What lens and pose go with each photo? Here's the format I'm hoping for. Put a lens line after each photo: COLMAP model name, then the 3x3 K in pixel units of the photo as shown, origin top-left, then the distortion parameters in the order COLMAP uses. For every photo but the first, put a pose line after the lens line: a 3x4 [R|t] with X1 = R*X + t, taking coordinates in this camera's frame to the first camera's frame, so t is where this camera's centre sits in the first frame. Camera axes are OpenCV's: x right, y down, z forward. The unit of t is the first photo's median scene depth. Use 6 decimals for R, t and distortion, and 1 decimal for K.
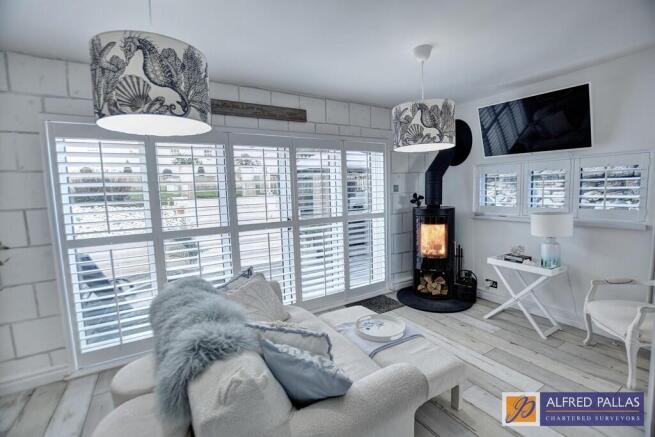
lens RADIAL K [[290.0, 0, 328.5], [0, 290.0, 217.8], [0, 0, 1]] dist [-0.027929, -0.000388]
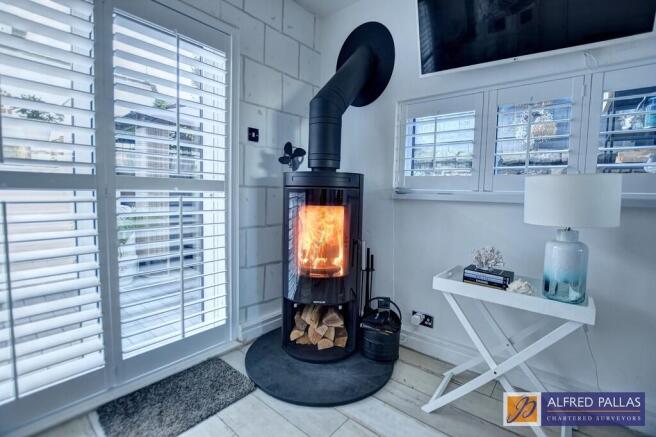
lens RADIAL K [[290.5, 0, 326.1], [0, 290.5, 214.8], [0, 0, 1]] dist [-0.027929, -0.000388]
pose [[0.945246, 0.029958, 0.324980, 0.206952], [-0.022082, 0.999367, -0.027897, 0.049335], [-0.325610, 0.019194, 0.945309, 0.526662]]
